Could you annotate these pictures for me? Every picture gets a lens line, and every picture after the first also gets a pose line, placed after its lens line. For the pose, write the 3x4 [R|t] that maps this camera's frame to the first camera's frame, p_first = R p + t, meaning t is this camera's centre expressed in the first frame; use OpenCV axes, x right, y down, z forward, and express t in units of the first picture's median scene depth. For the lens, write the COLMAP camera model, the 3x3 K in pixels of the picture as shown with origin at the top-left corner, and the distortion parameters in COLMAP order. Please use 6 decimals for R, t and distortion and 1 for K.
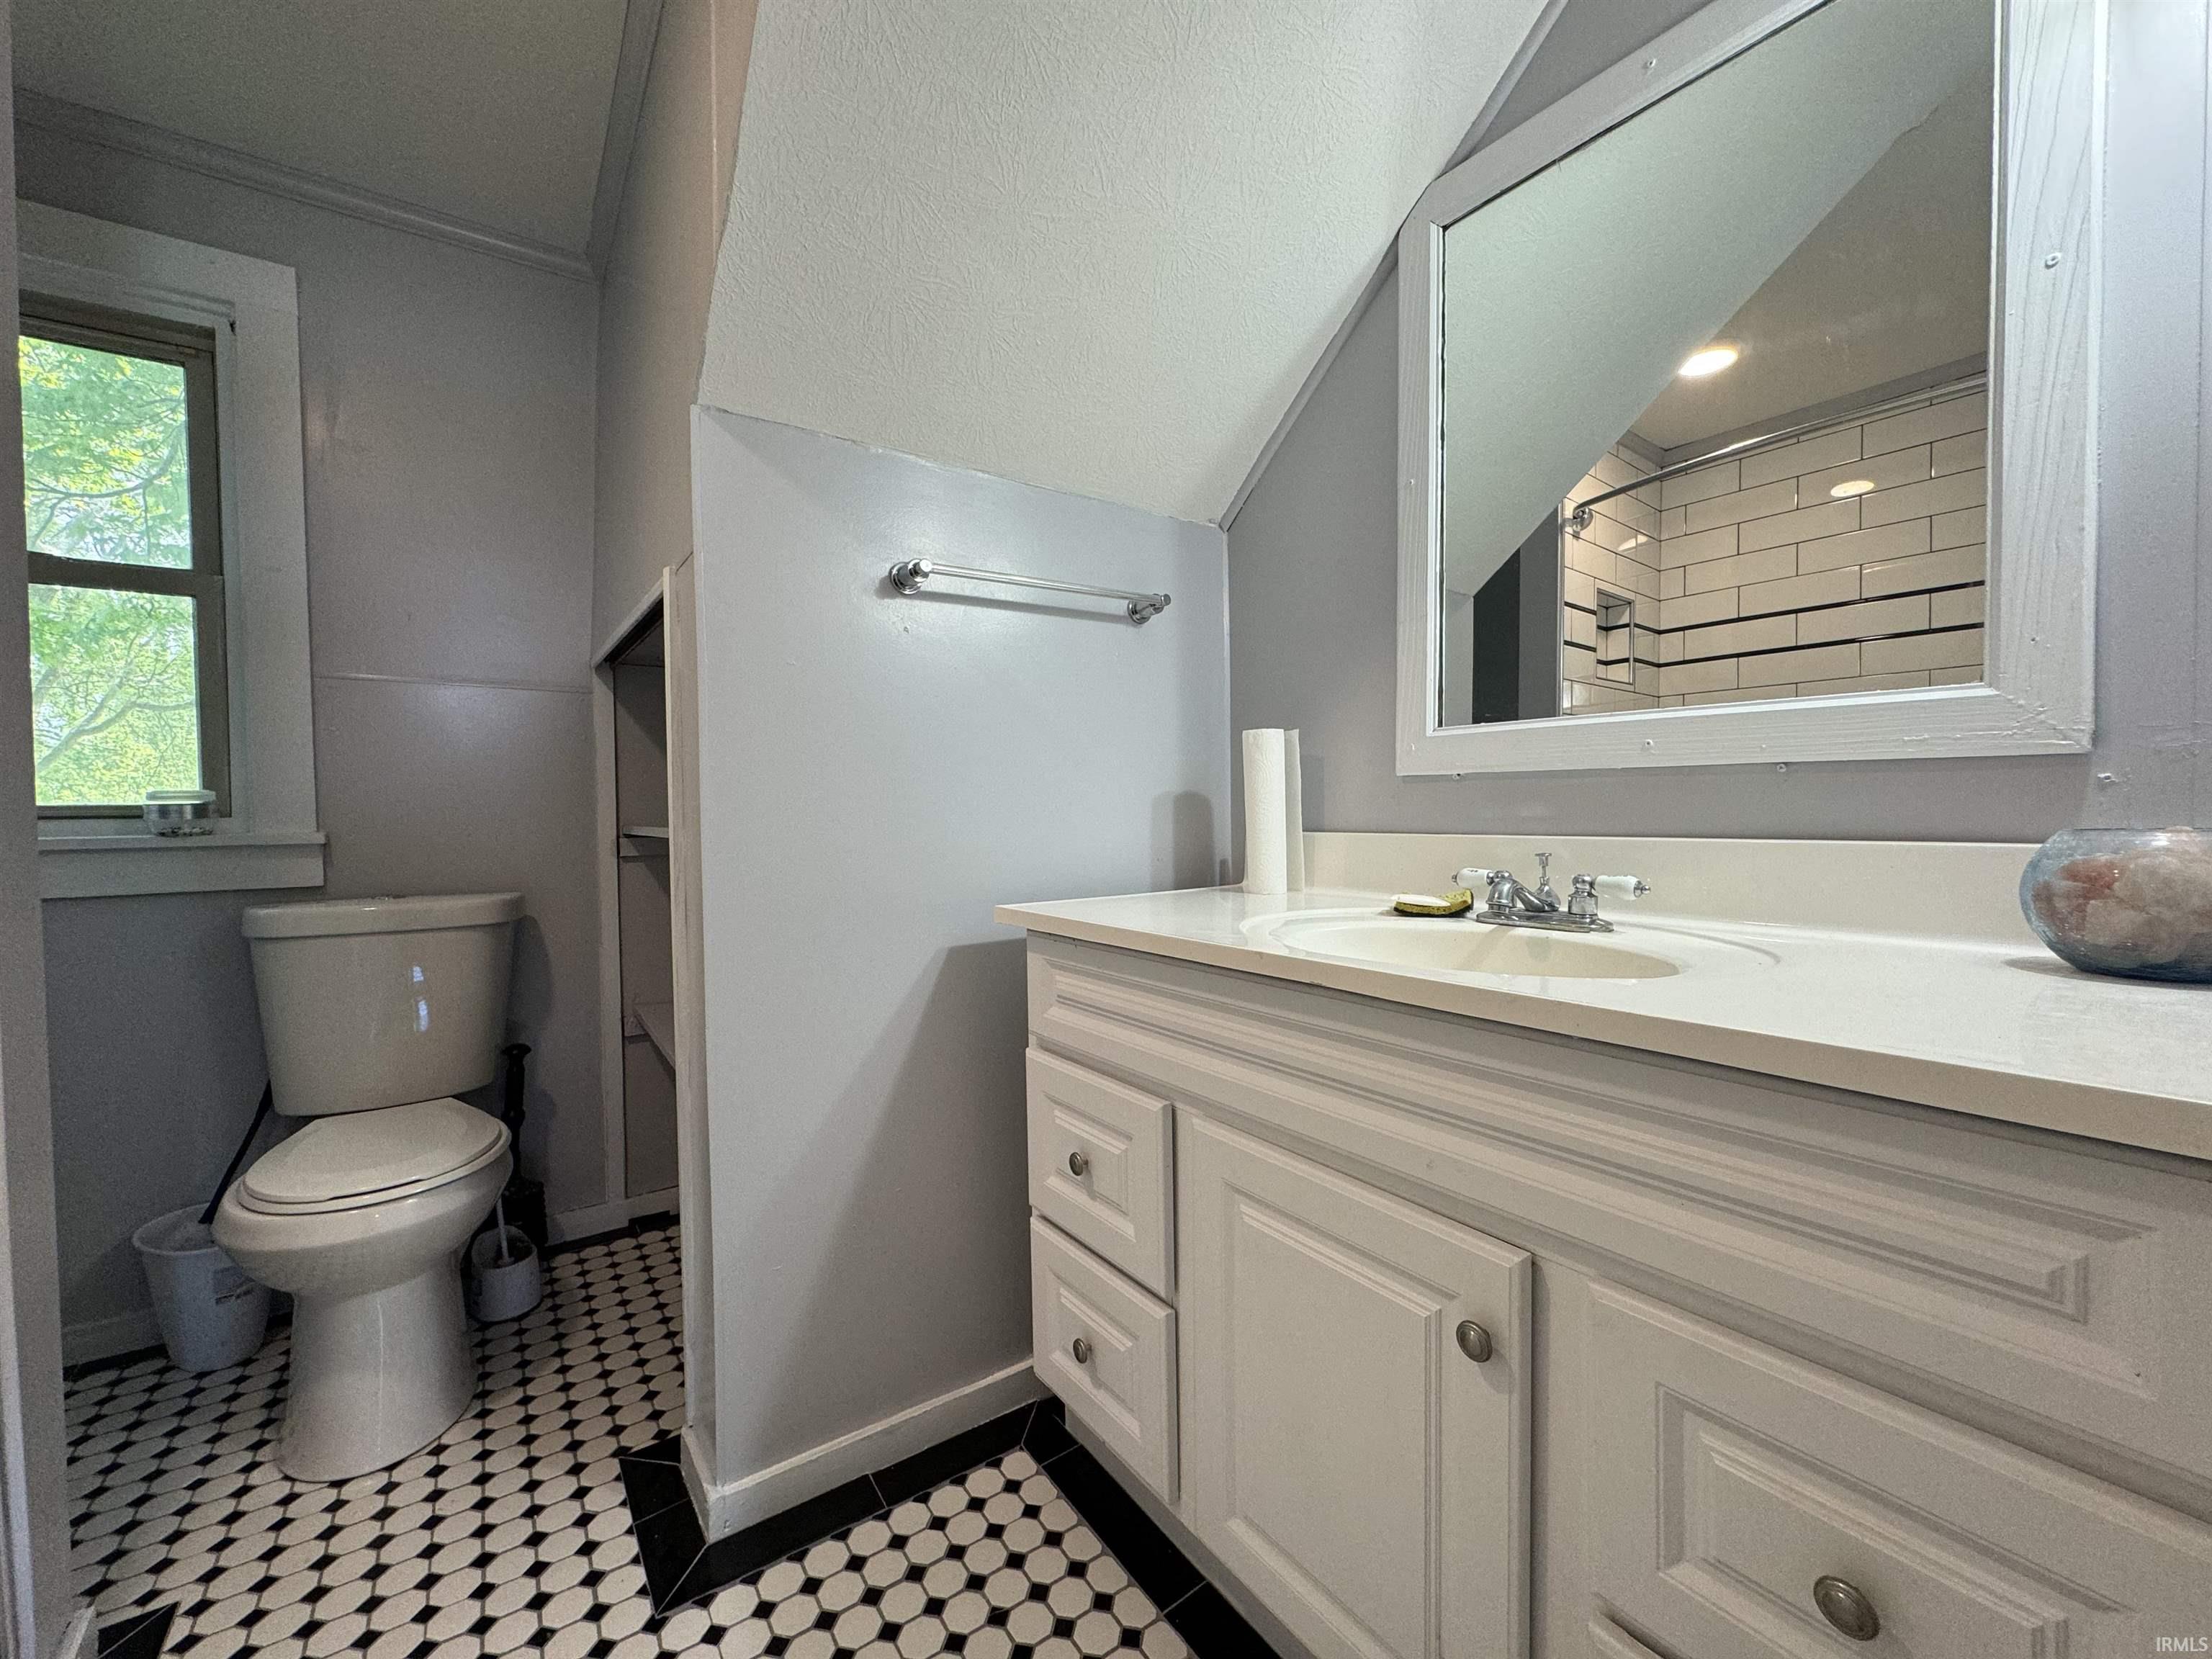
lens RADIAL K [[886.1, 0, 1101.2], [0, 886.1, 830.0], [0, 0, 1]] dist [-0.002832, 0.000548]
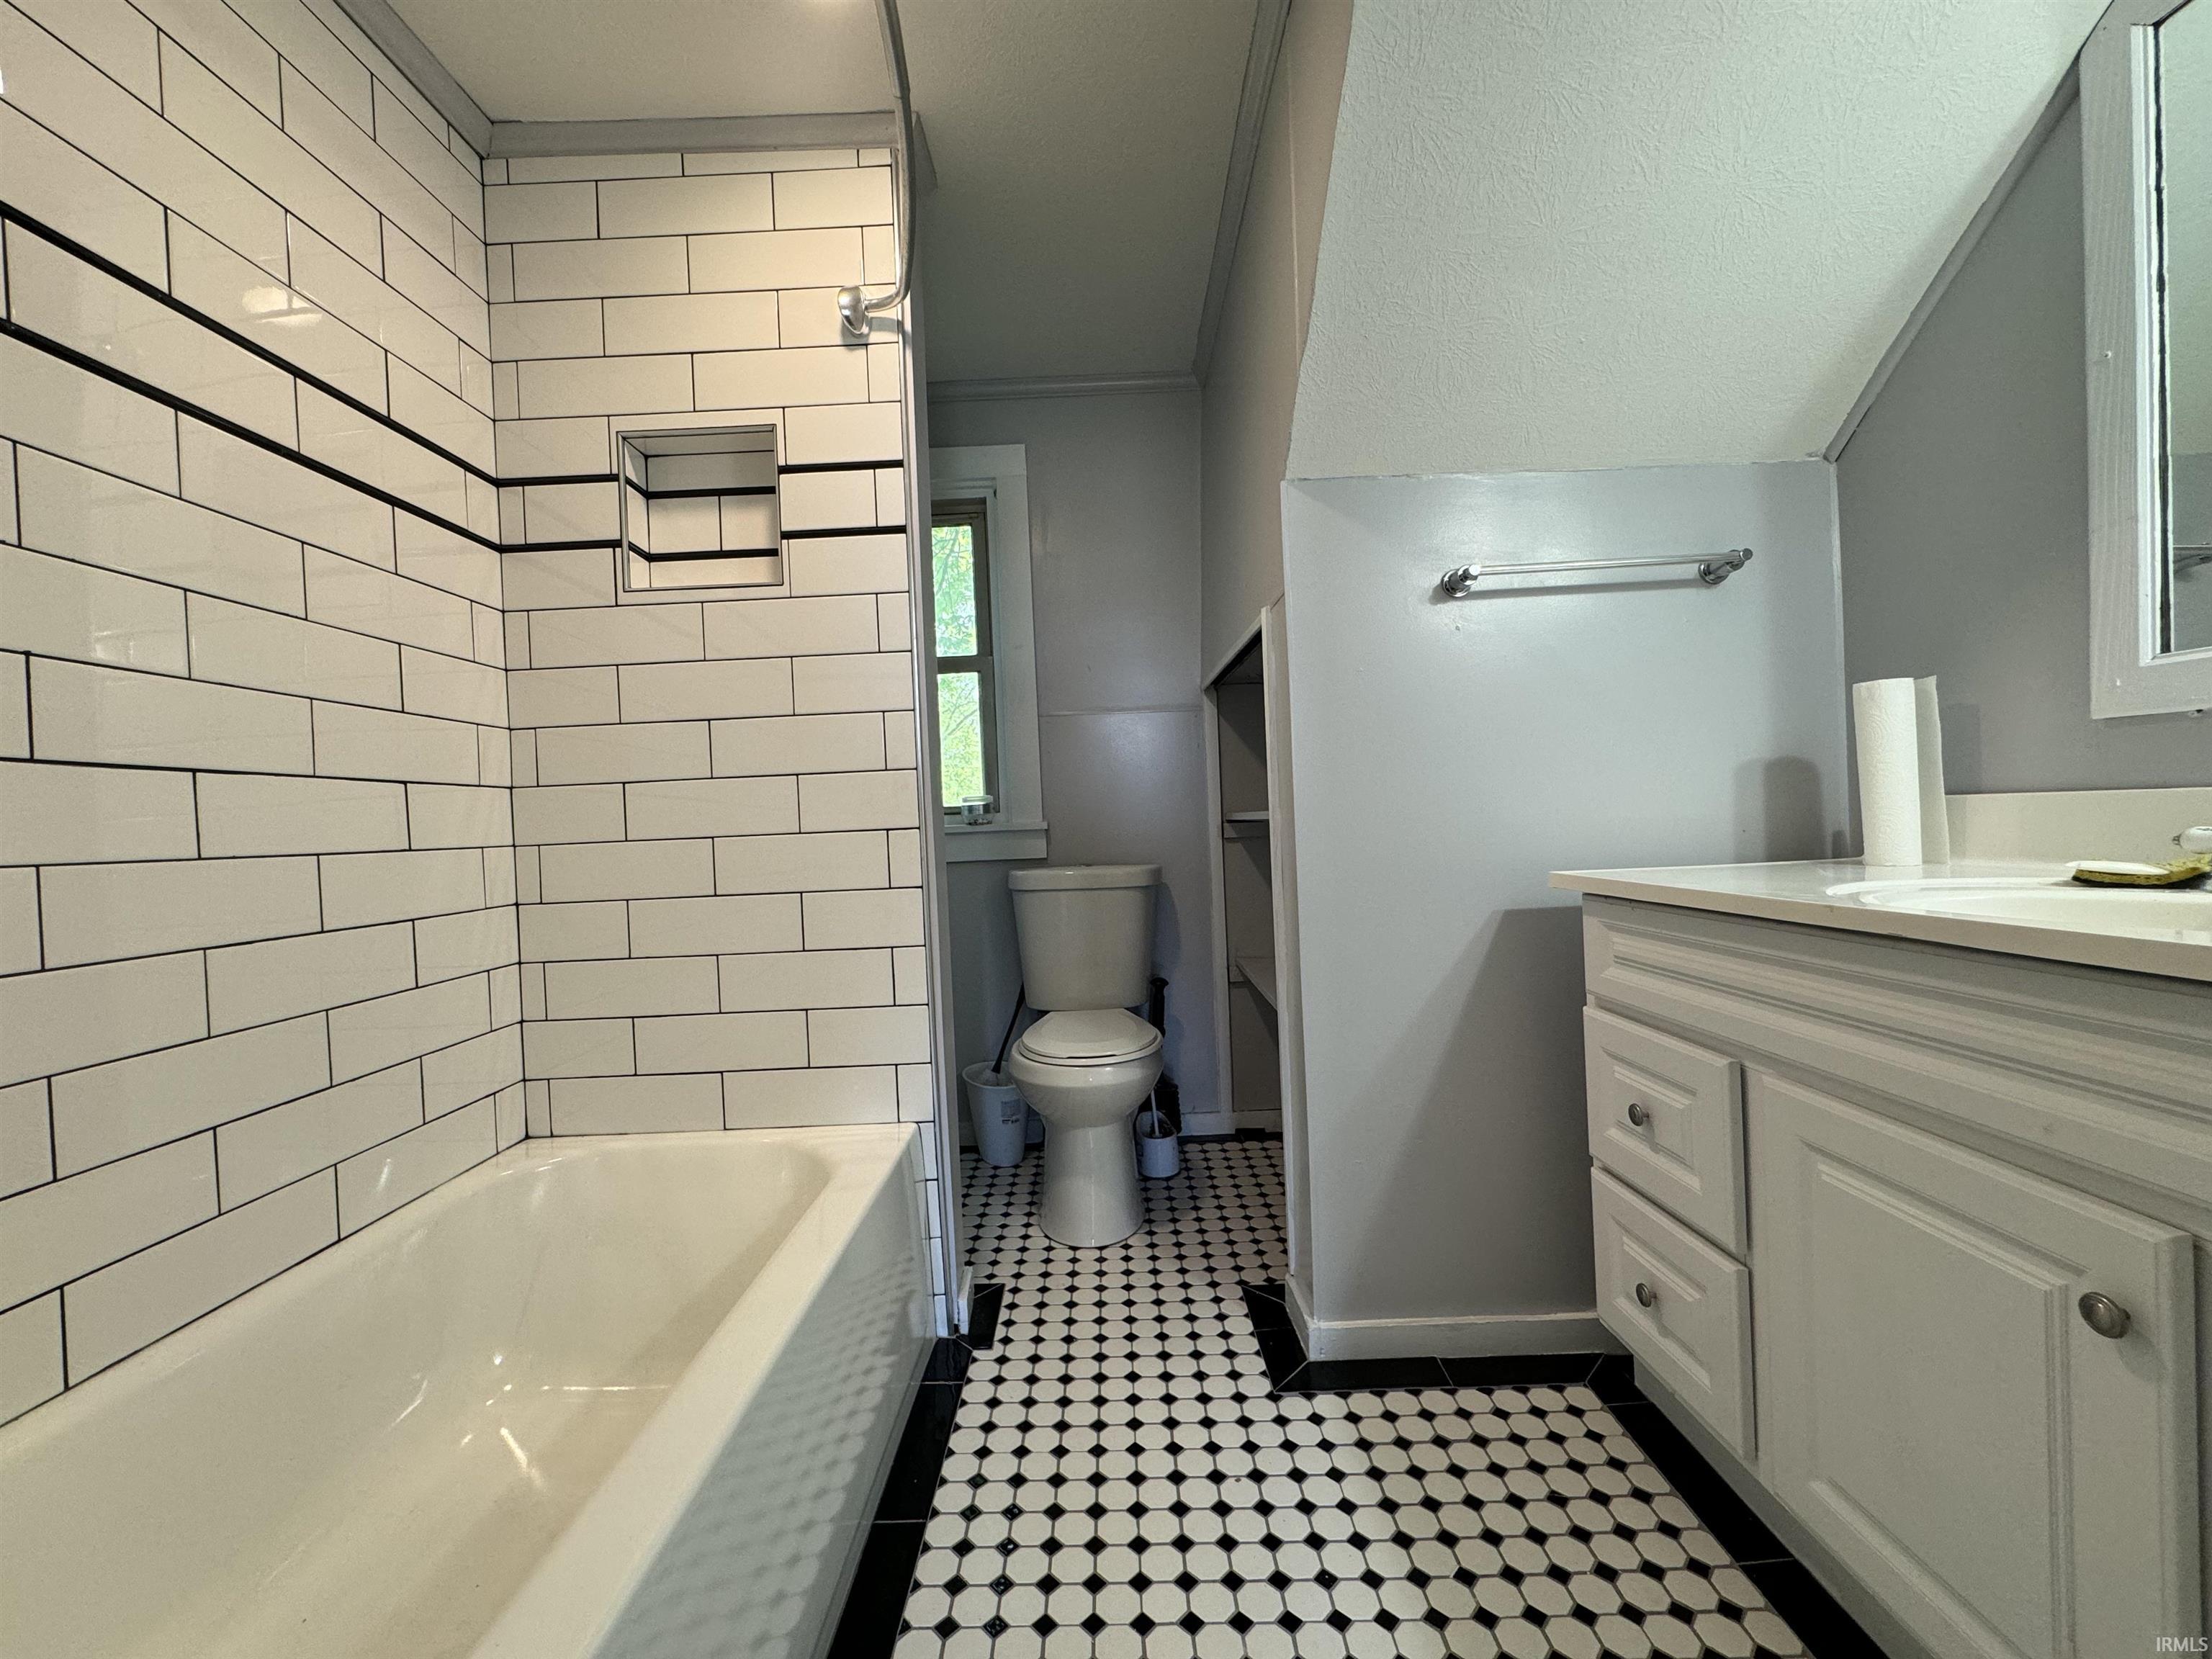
lens RADIAL K [[886.1, 0, 1106.7], [0, 886.1, 832.6], [0, 0, 1]] dist [-0.002832, 0.000548]
pose [[0.822630, -0.014641, -0.568389, 0.052372], [0.018493, 0.999828, 0.001011, 0.027375], [0.568277, -0.011342, 0.822759, -0.198759]]
